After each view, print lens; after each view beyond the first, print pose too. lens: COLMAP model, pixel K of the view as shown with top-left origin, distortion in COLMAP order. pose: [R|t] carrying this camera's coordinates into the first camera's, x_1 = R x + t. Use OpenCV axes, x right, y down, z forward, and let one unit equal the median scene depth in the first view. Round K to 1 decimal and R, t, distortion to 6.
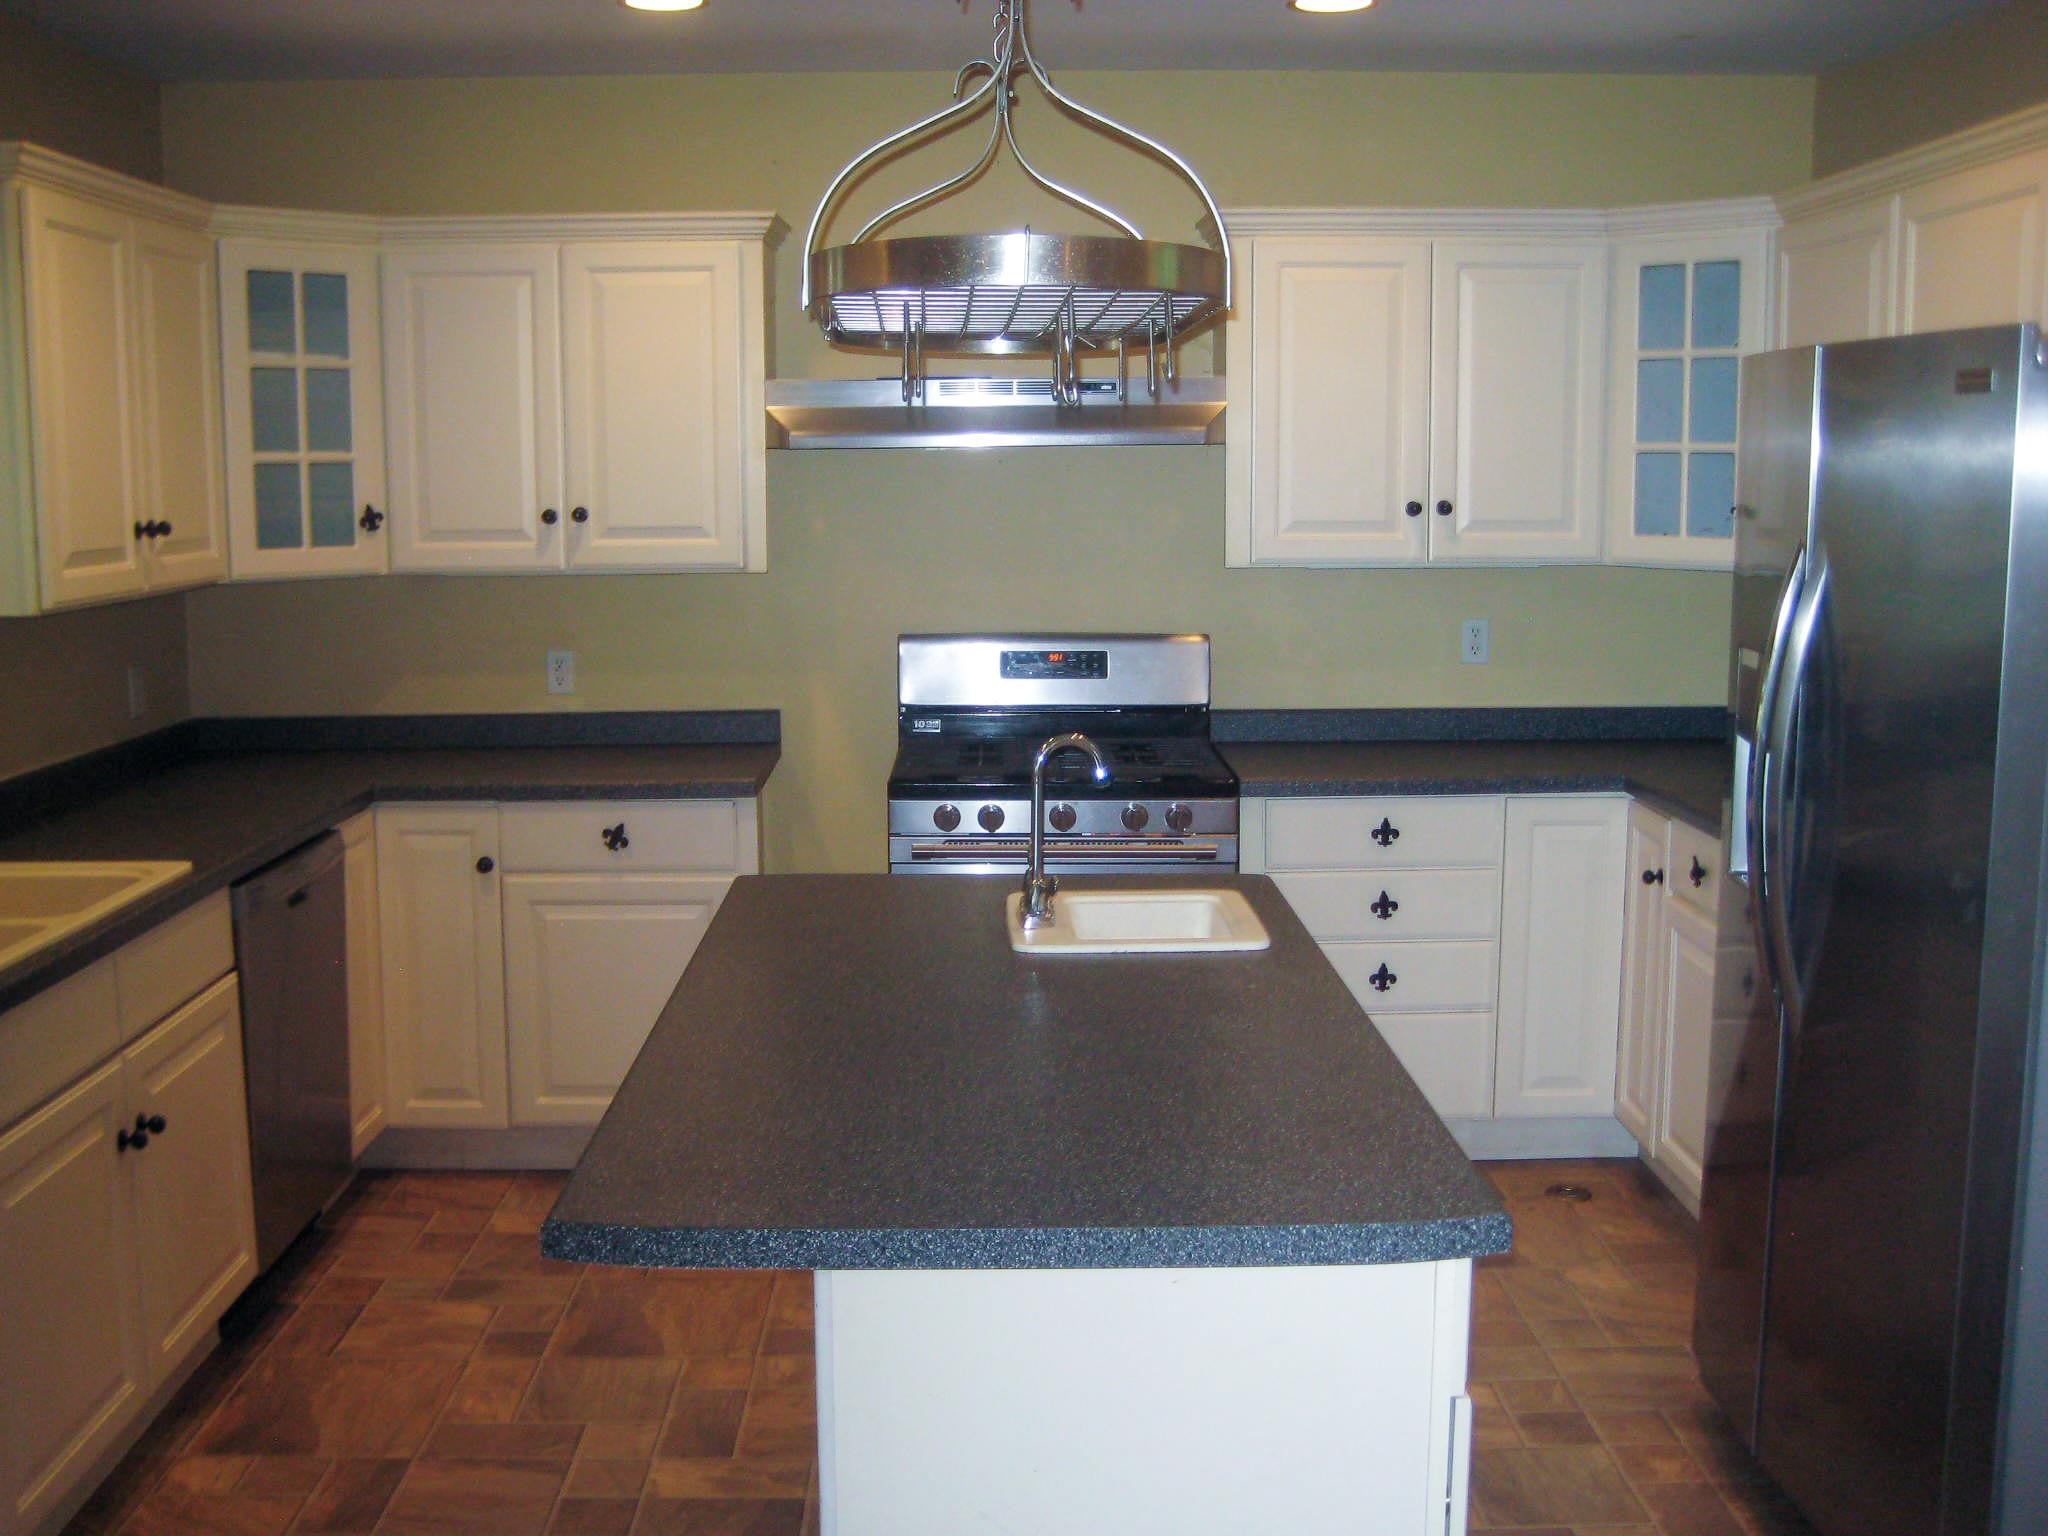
lens RADIAL K [[2093.8, 0, 1021.8], [0, 2093.8, 765.1], [0, 0, 1]] dist [-0.091054, 0.000000]
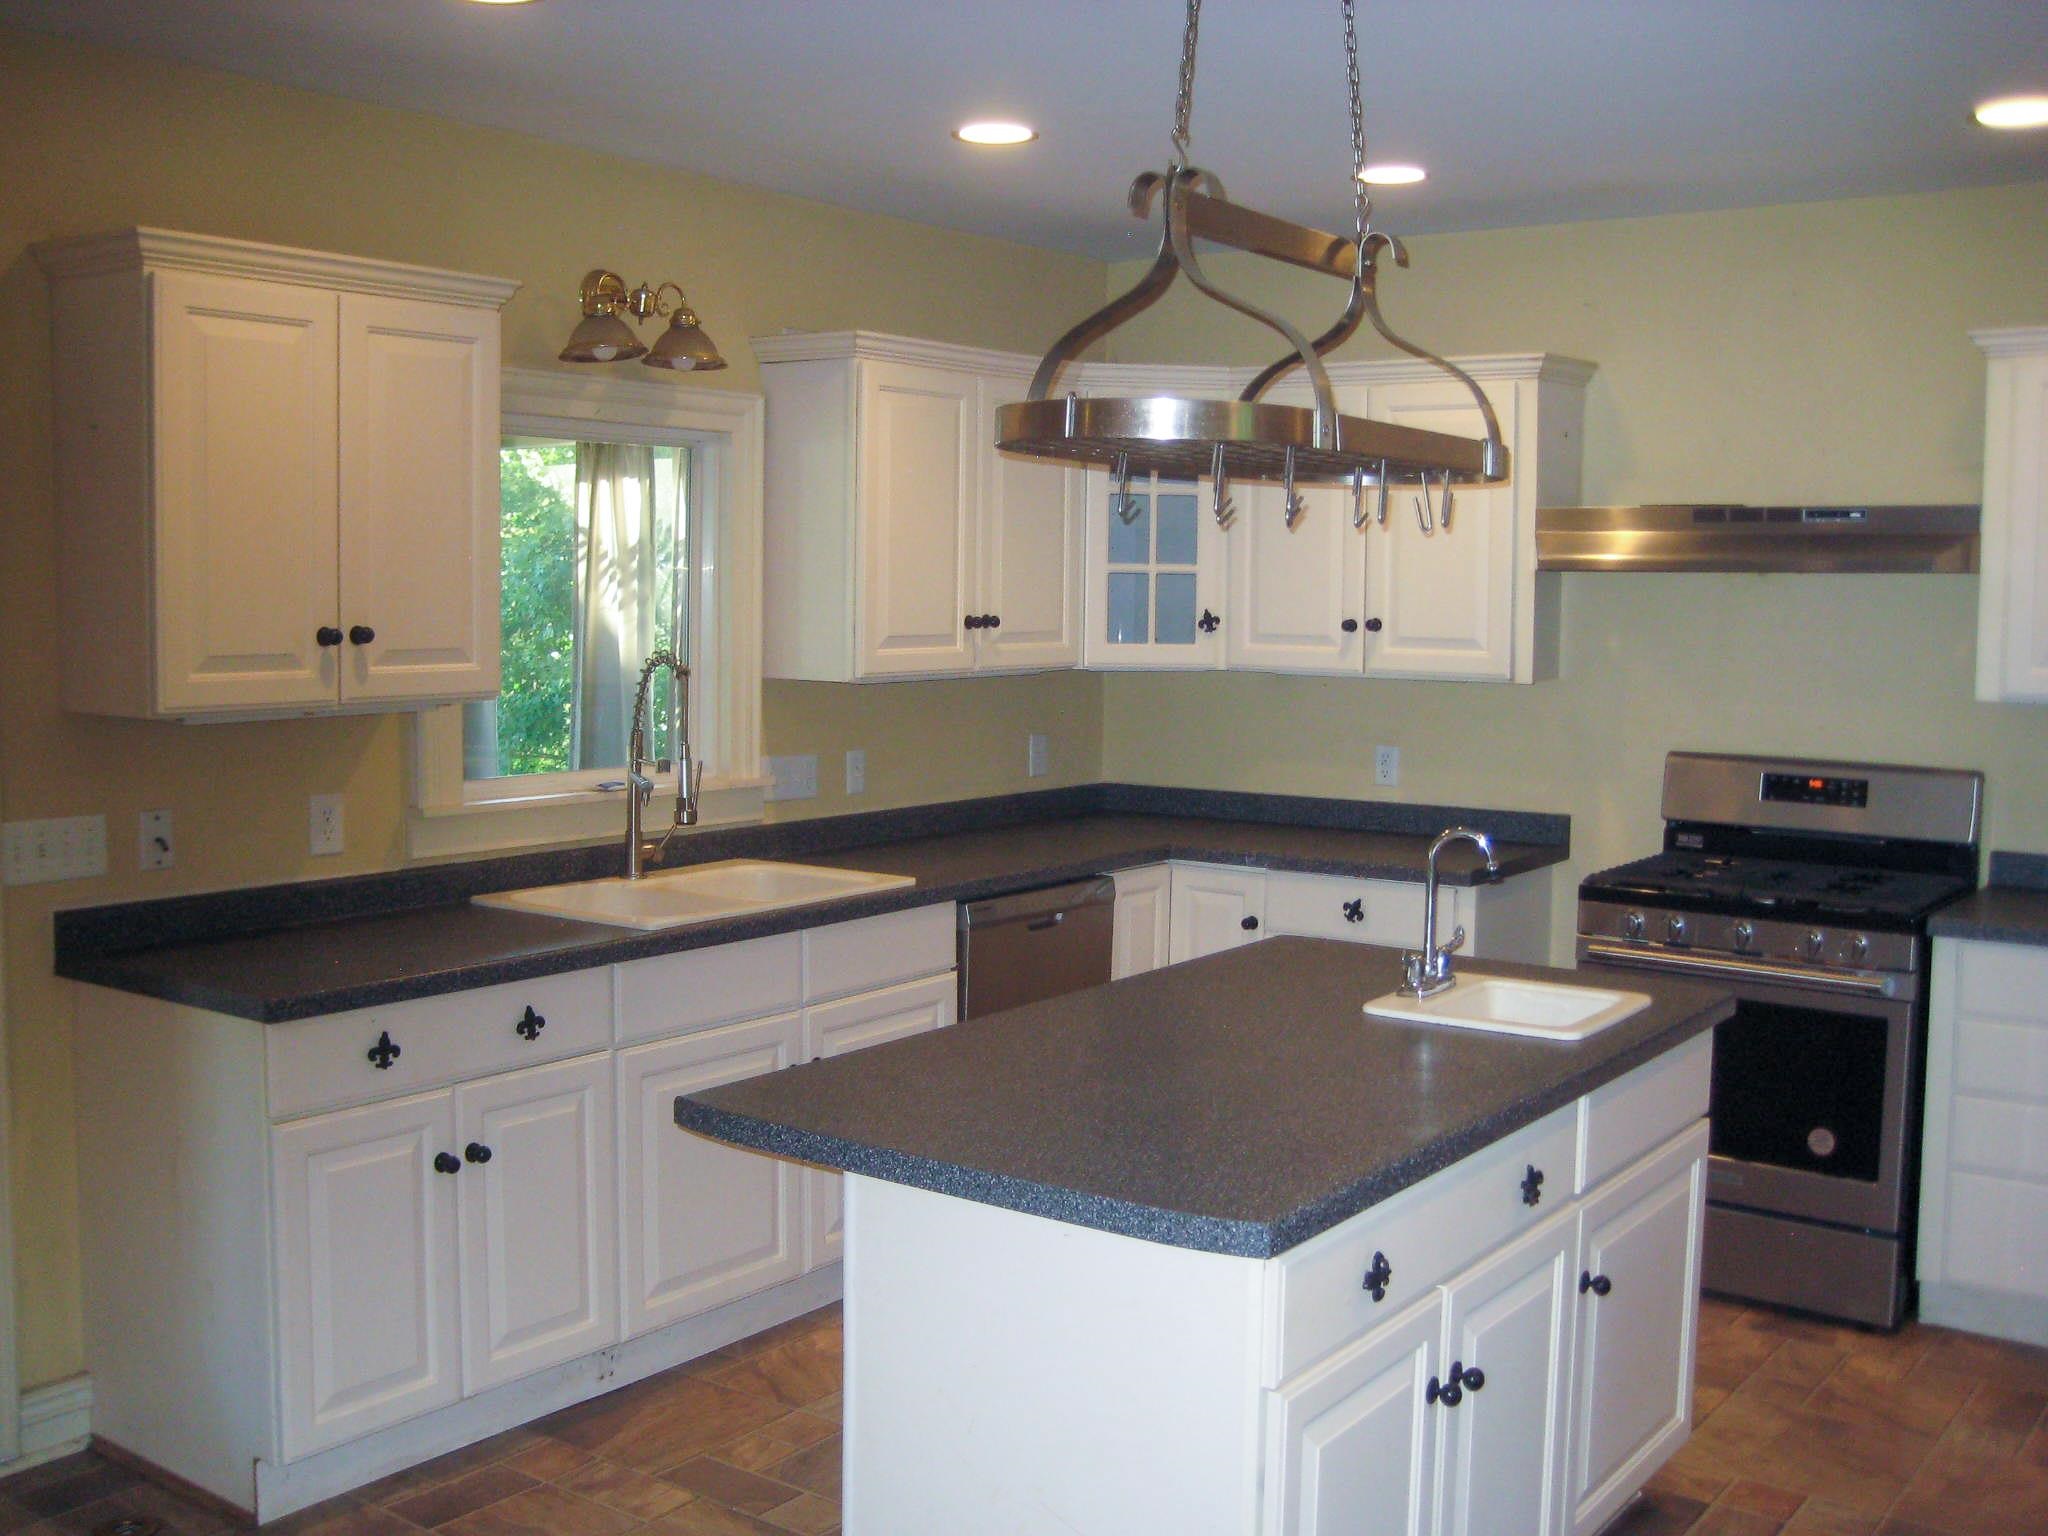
lens RADIAL K [[2093.8, 0, 1015.6], [0, 2093.8, 769.7], [0, 0, 1]] dist [-0.091054, 0.000000]
pose [[0.799678, 0.069110, -0.596439, 0.325263], [-0.100447, 0.994753, -0.019412, -0.000766], [0.591968, 0.075434, 0.802424, -0.016745]]
